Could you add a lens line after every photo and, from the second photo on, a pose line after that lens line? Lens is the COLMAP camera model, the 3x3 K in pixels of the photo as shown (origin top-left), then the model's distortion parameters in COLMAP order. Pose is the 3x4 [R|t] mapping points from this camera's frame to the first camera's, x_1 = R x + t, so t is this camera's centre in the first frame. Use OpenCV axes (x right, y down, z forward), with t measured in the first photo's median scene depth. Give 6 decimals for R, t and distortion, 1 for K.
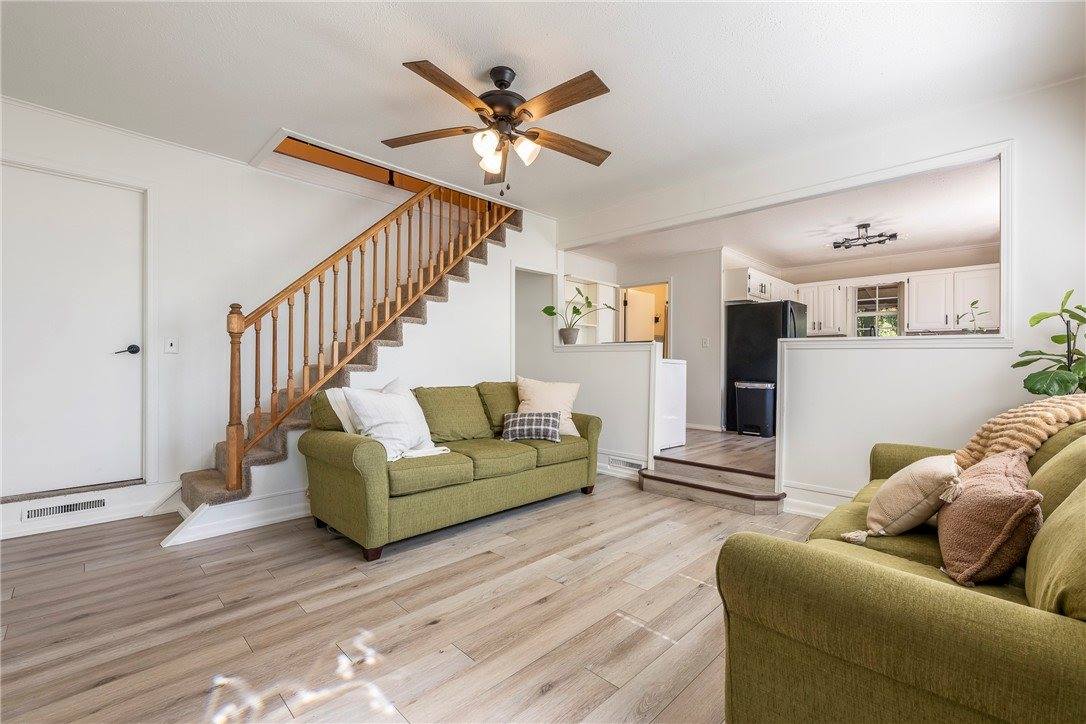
lens RADIAL K [[448.1, 0, 540.6], [0, 448.1, 364.0], [0, 0, 1]] dist [-0.001325, -0.000946]
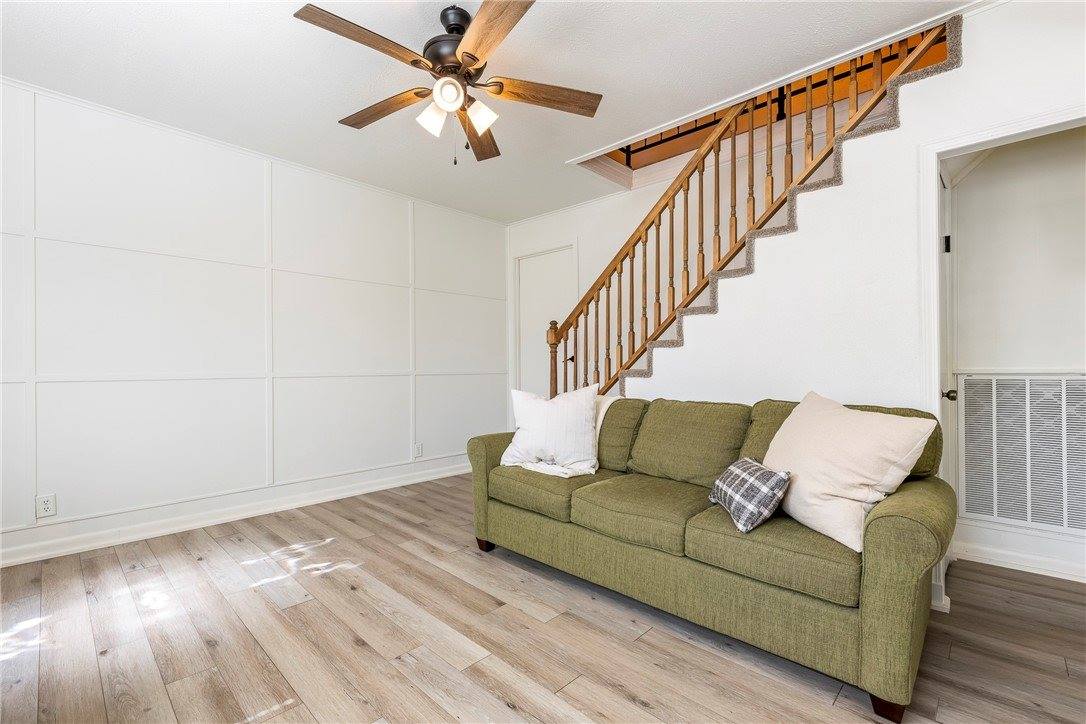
lens RADIAL K [[481.8, 0, 545.1], [0, 481.8, 364.0], [0, 0, 1]] dist [-0.003303, -0.000484]
pose [[0.026152, -0.014500, -0.999553, 0.921824], [-0.004389, 0.999883, -0.014619, 0.008790], [0.999648, 0.004770, 0.026085, 1.302856]]
